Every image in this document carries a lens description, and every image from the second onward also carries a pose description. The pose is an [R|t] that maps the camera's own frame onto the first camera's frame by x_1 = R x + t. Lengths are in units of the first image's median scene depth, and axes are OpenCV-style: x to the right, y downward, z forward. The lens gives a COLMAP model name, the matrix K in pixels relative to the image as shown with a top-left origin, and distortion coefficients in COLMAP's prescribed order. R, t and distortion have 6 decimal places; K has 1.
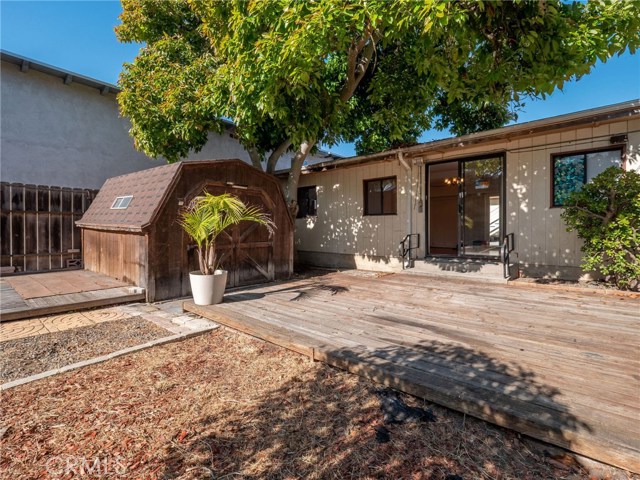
lens RADIAL K [[303.3, 0, 317.4], [0, 303.3, 233.9], [0, 0, 1]] dist [-0.005515, -0.000374]
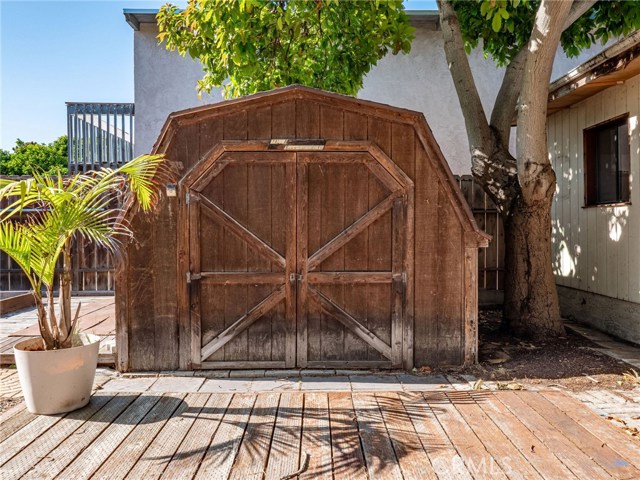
lens RADIAL K [[520.4, 0, 317.5], [0, 520.4, 233.9], [0, 0, 1]] dist [-0.004918, -0.014730]
pose [[0.652210, 0.005698, -0.758017, 0.395478], [-0.007037, 0.999974, 0.001462, -0.032738], [0.758005, 0.004380, 0.652234, 0.599907]]
